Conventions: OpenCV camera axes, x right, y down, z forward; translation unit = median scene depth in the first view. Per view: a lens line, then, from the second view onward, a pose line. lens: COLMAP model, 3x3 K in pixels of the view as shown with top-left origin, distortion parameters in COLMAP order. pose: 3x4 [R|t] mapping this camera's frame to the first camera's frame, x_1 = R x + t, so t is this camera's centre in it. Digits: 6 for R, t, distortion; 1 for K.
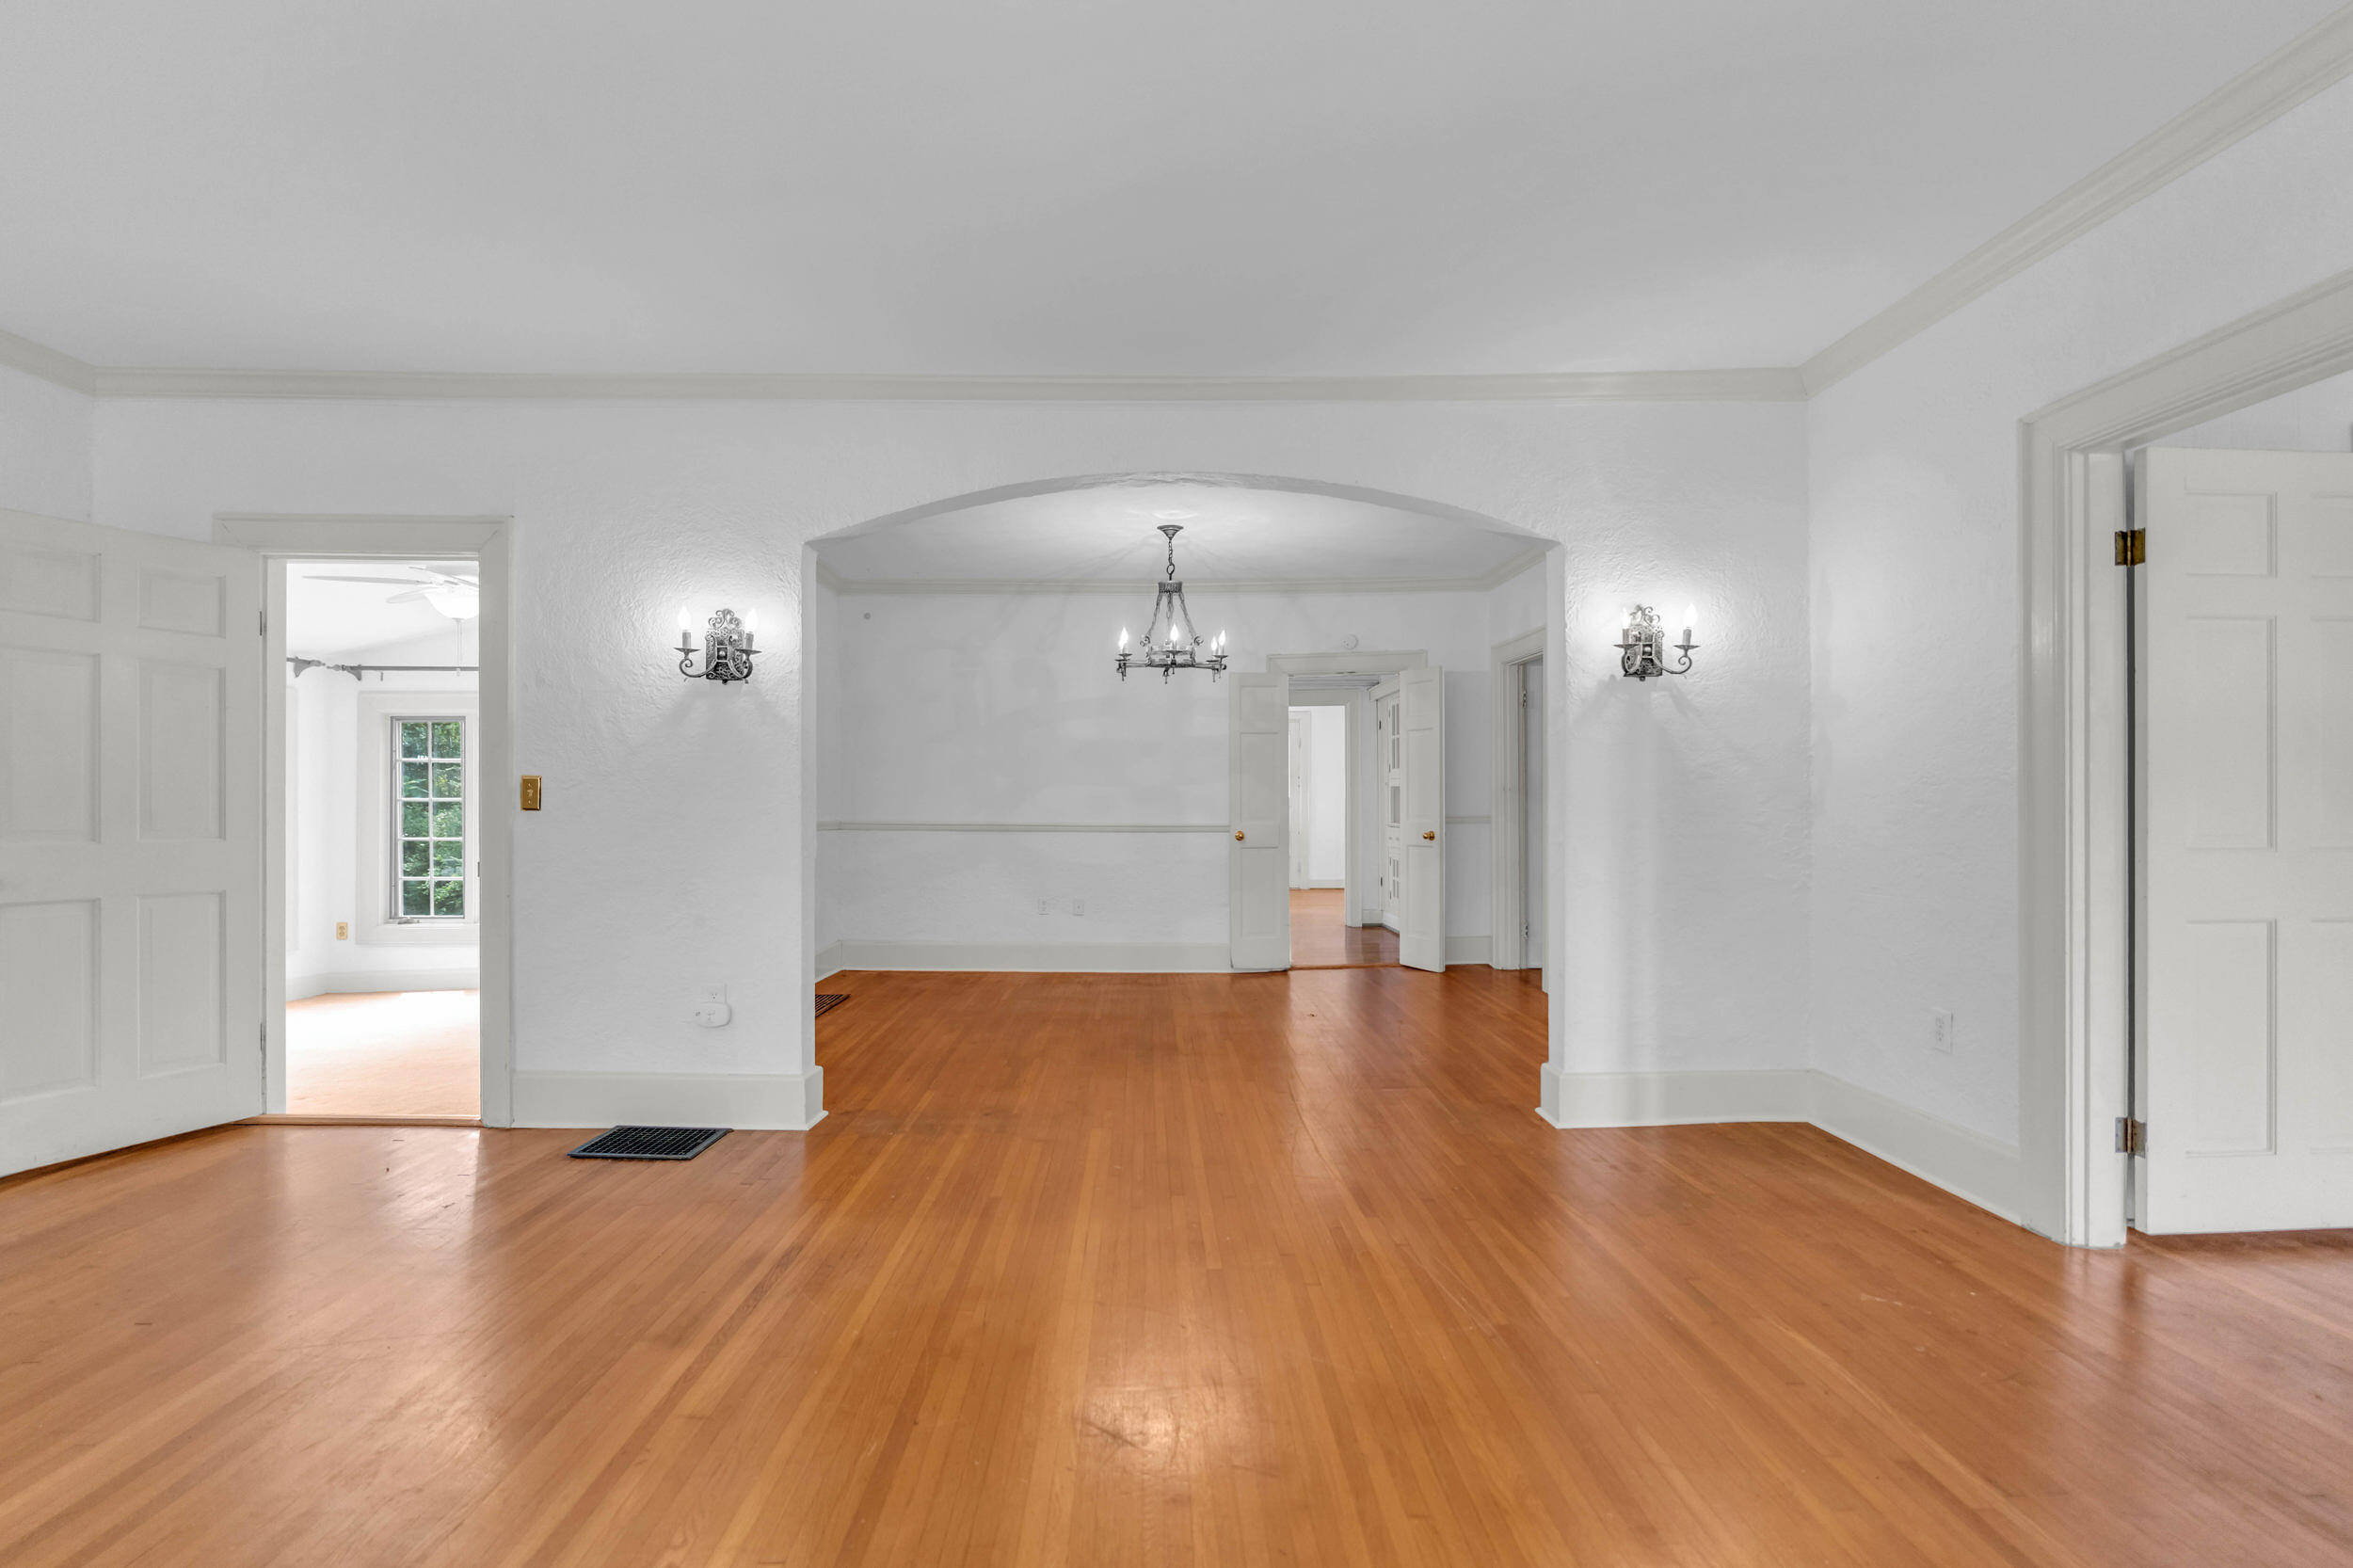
lens RADIAL K [[1127.2, 0, 1168.8], [0, 1127.2, 801.0], [0, 0, 1]] dist [0.000156, 0.000238]
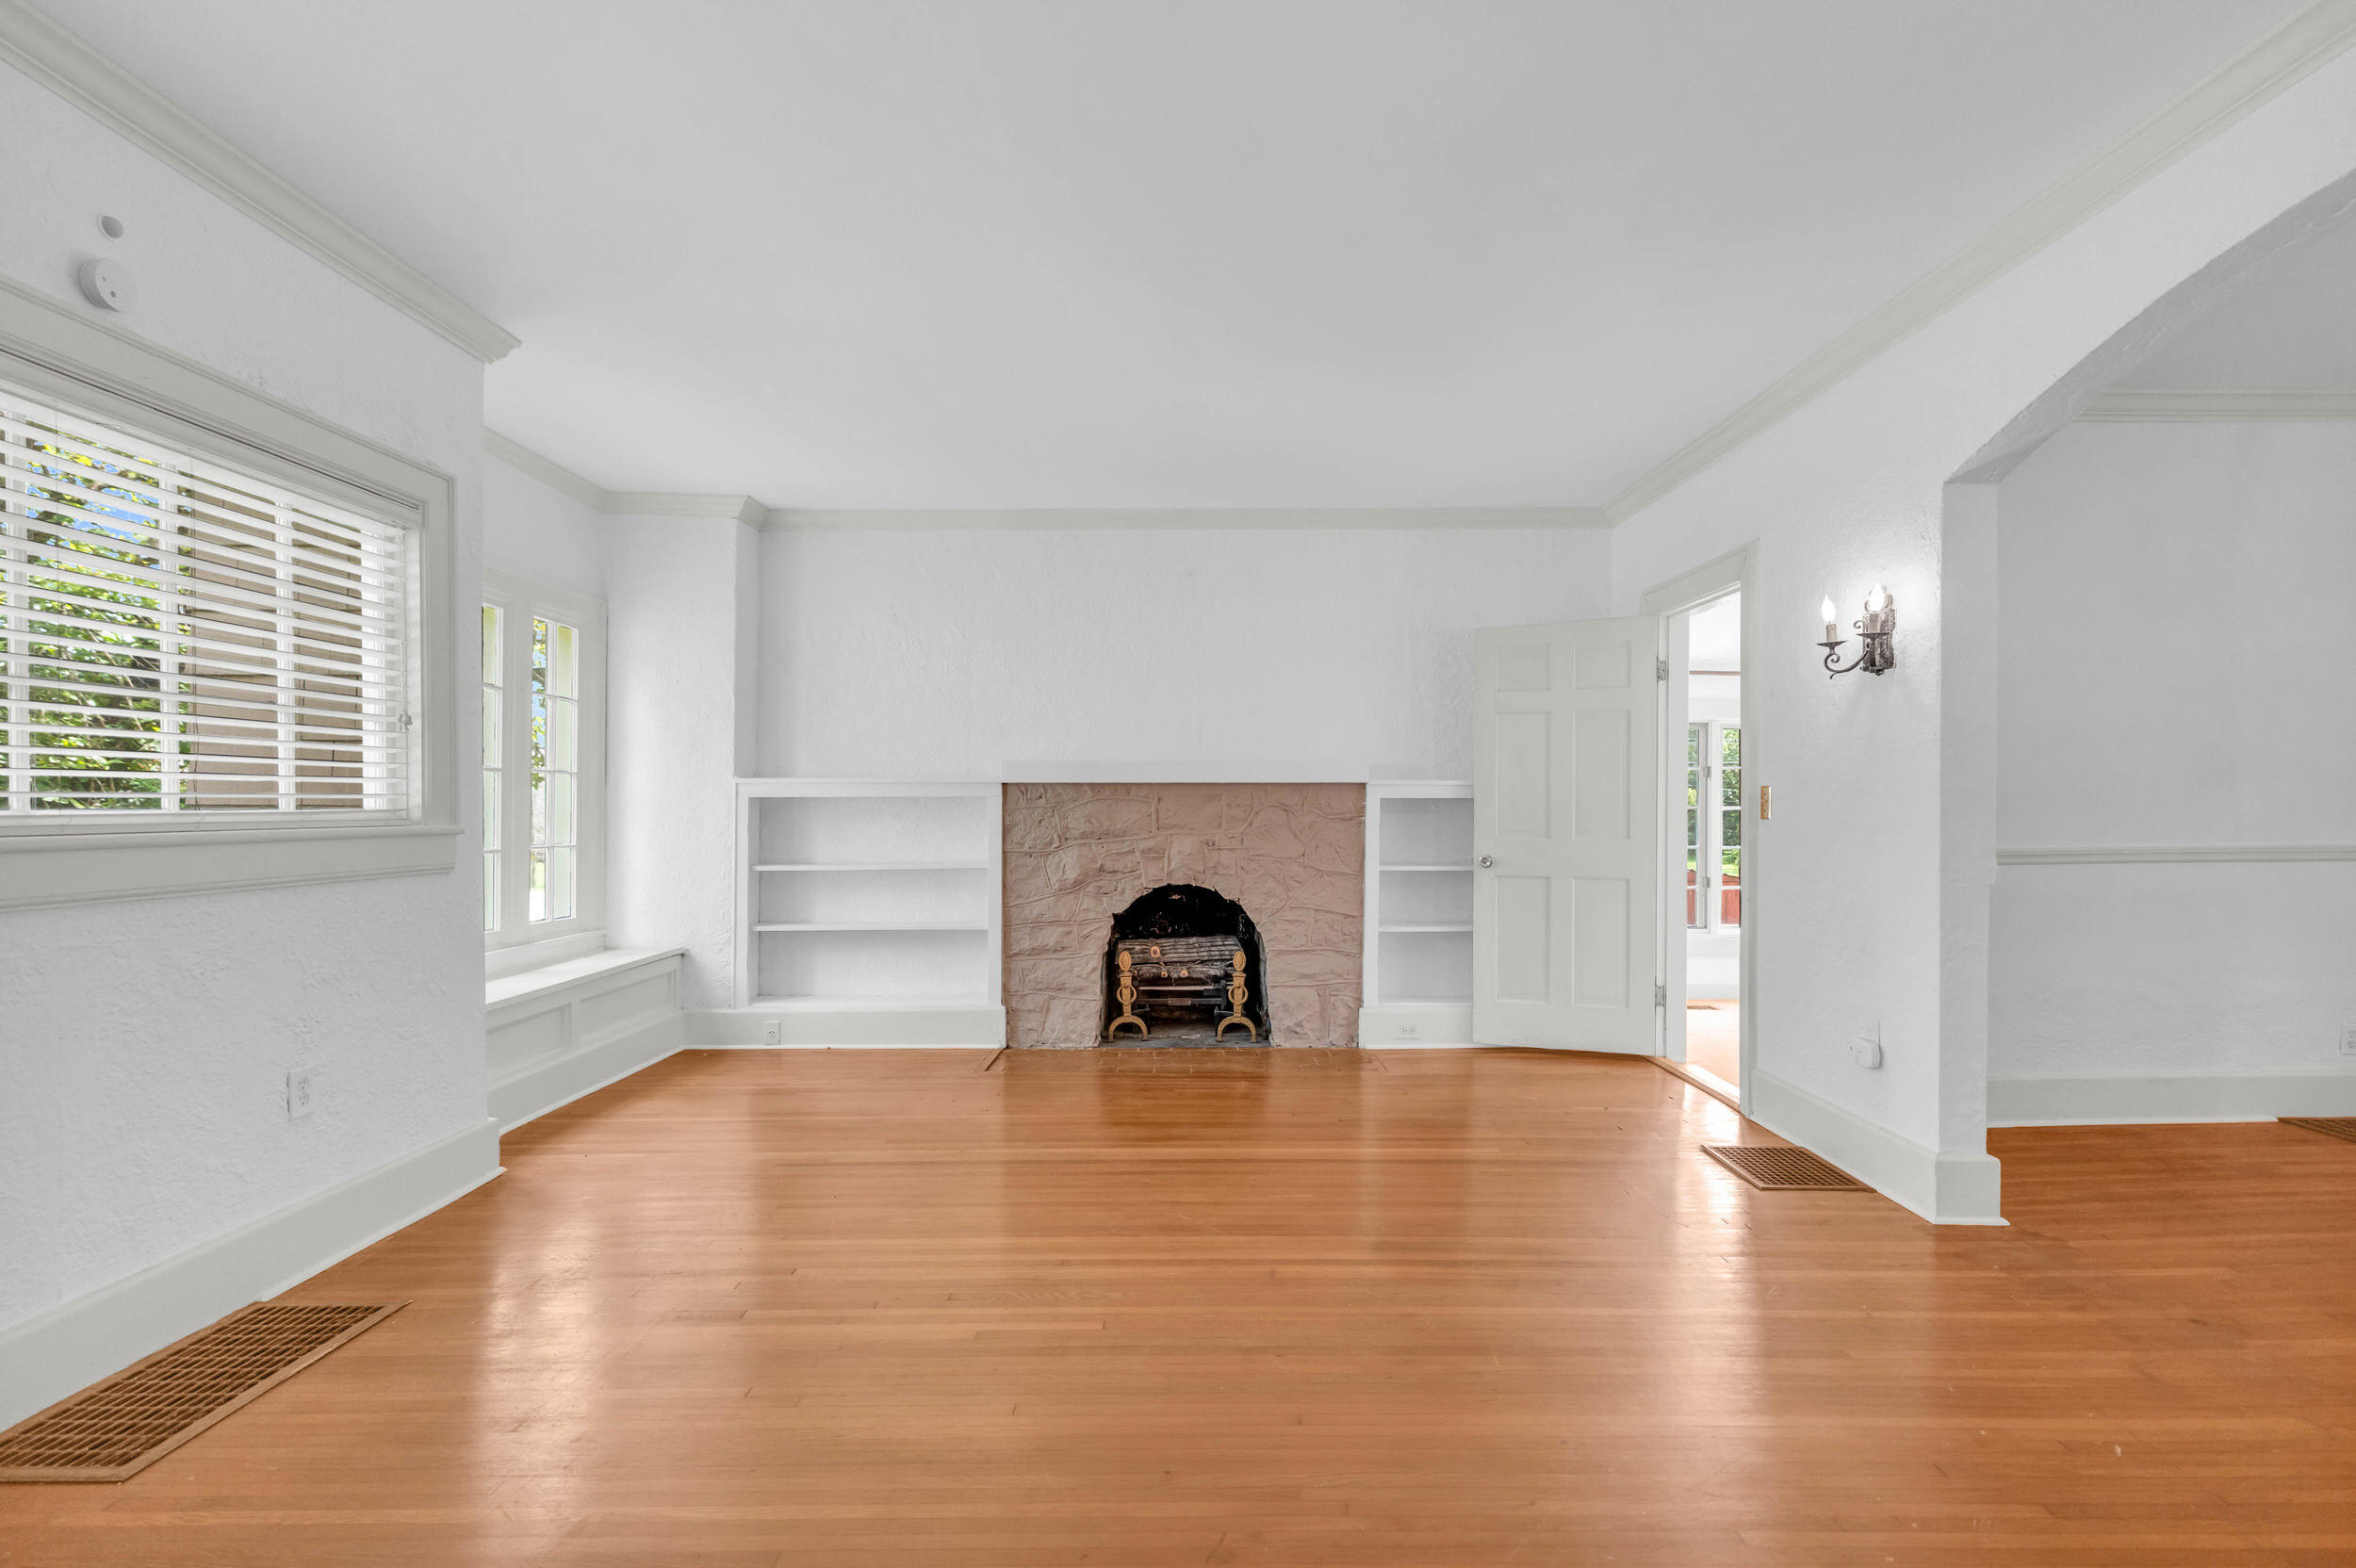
lens RADIAL K [[1128.6, 0, 1170.3], [0, 1128.6, 801.0], [0, 0, 1]] dist [0.000156, 0.000238]
pose [[-0.017886, -0.008480, -0.999804, 0.488278], [0.003705, 0.999957, -0.008548, -0.001301], [0.999833, -0.003857, -0.017853, 0.479025]]
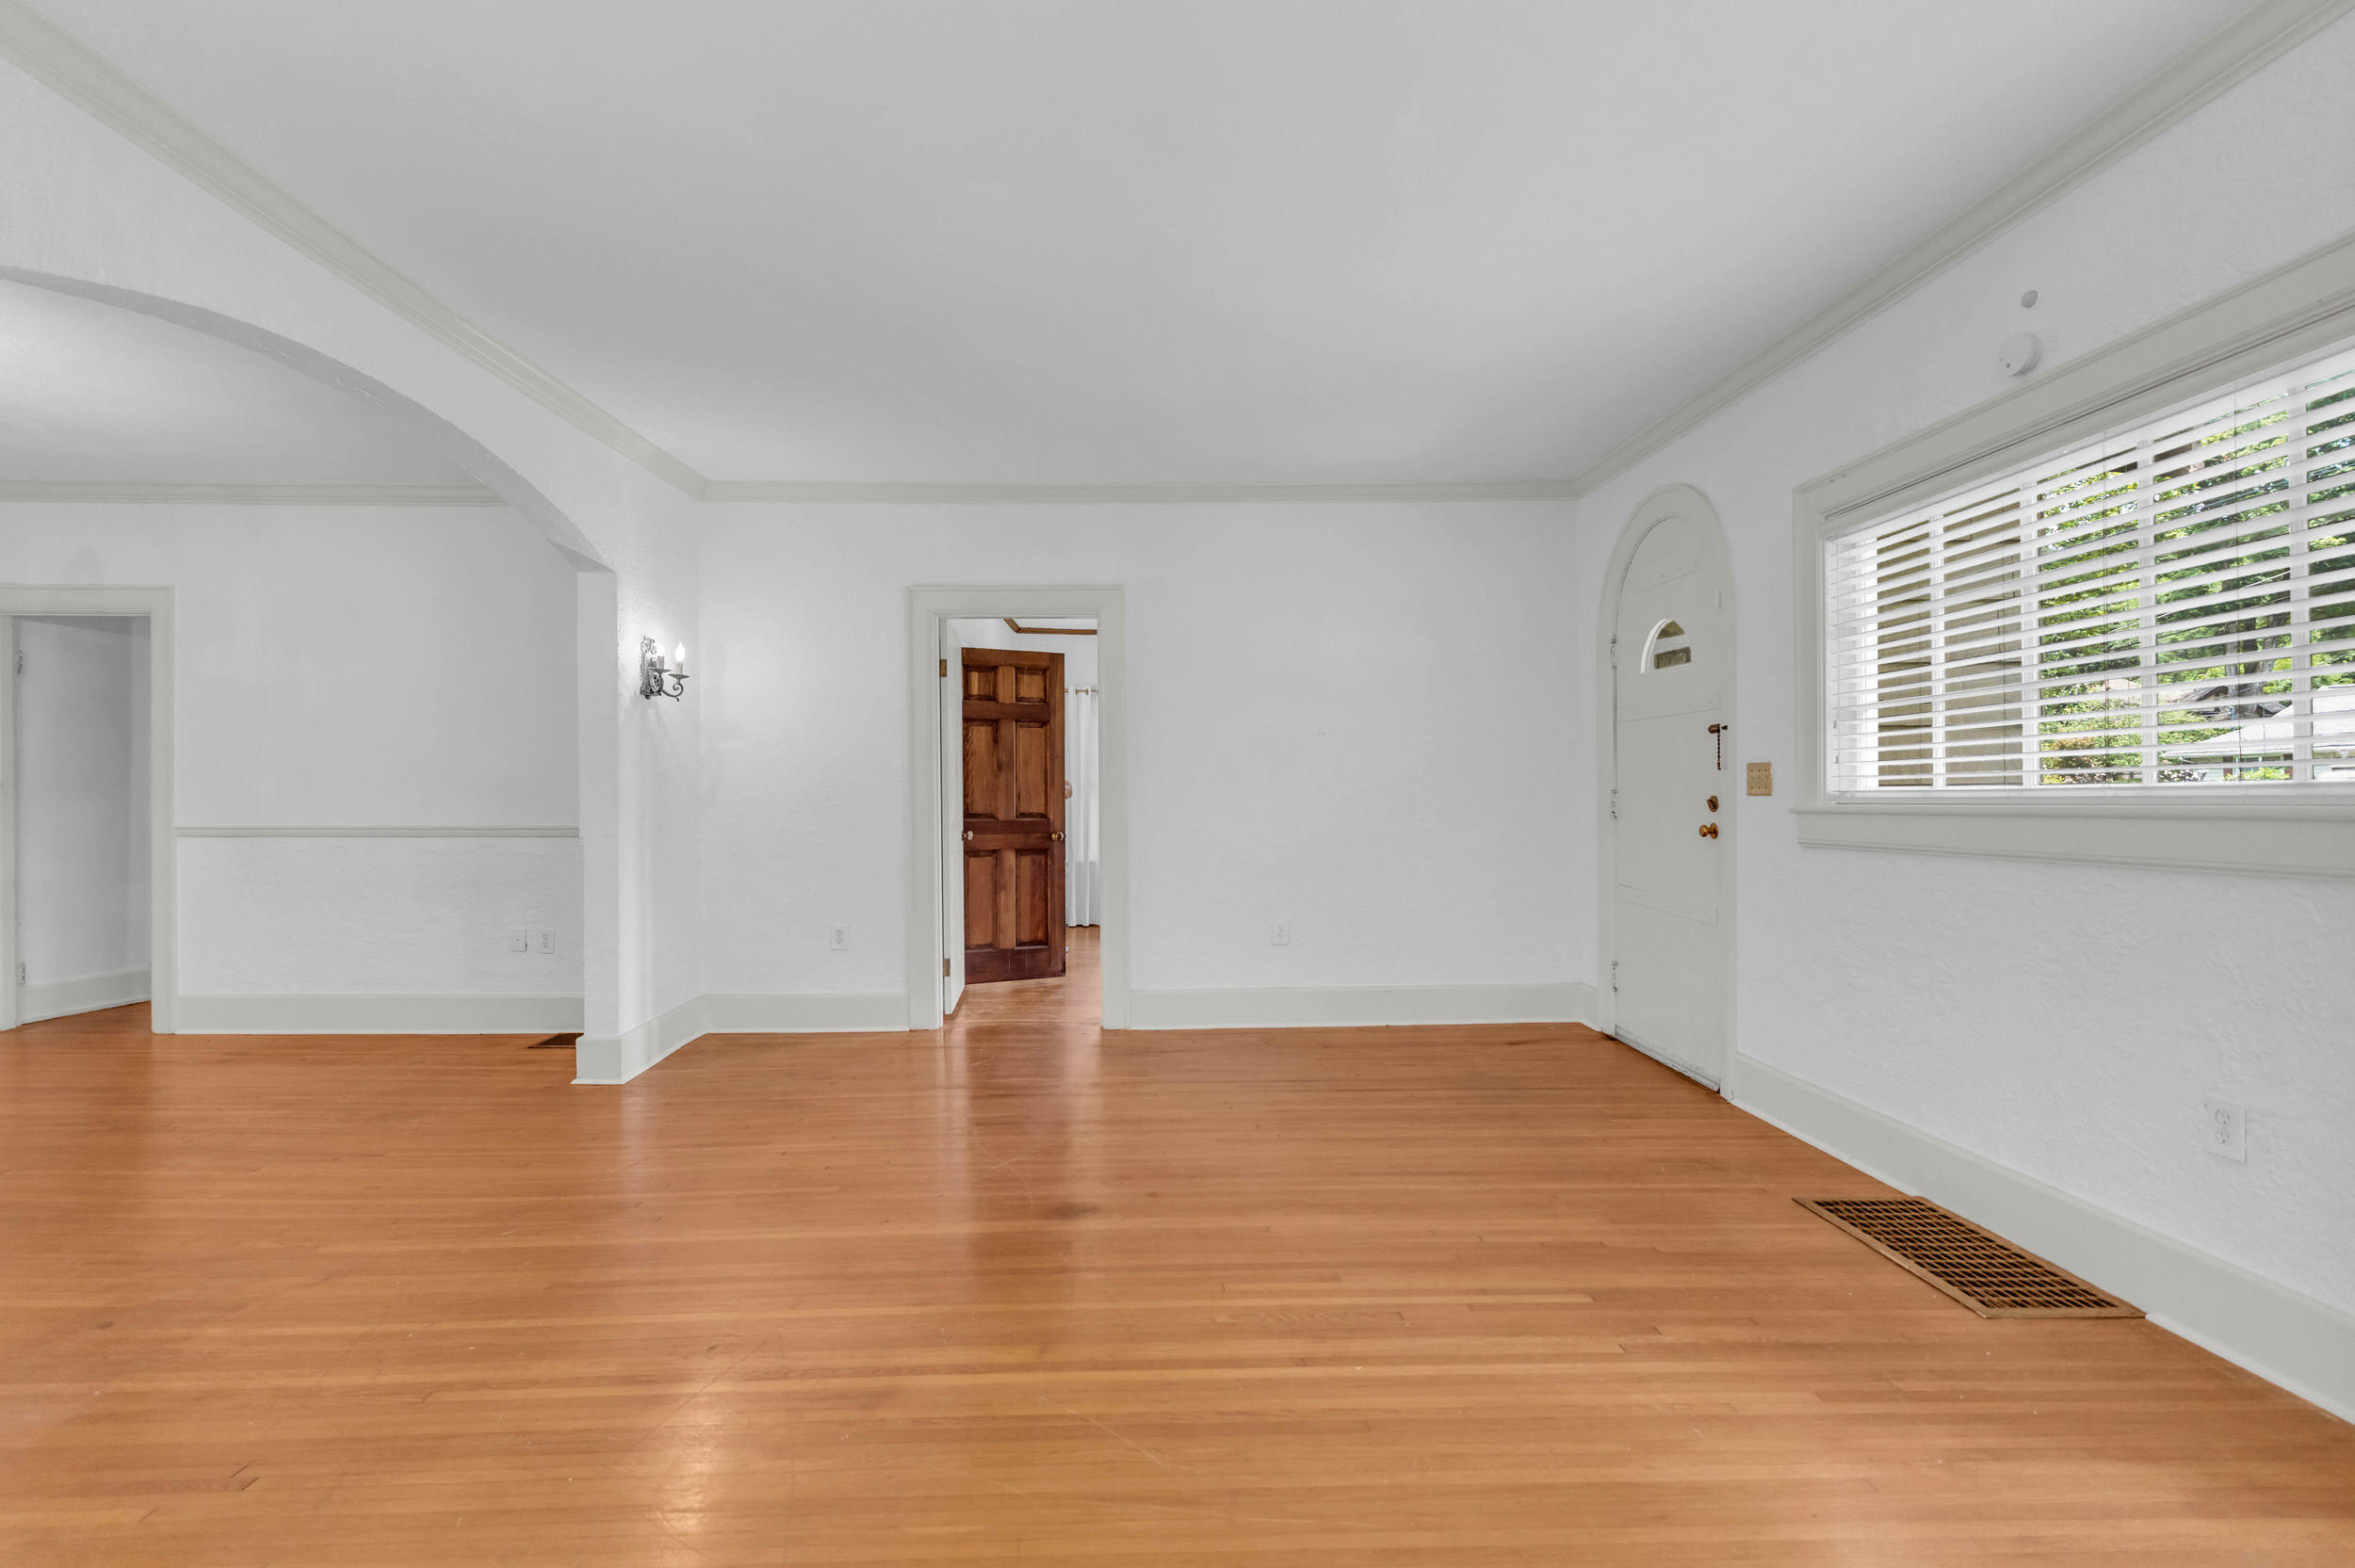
lens RADIAL K [[1128.0, 0, 1169.8], [0, 1128.0, 801.0], [0, 0, 1]] dist [0.000156, 0.000238]
pose [[-0.029828, -0.004715, 0.999544, -0.812002], [0.004048, 0.999980, 0.004838, 0.000068], [-0.999547, 0.004191, -0.029808, 0.479595]]
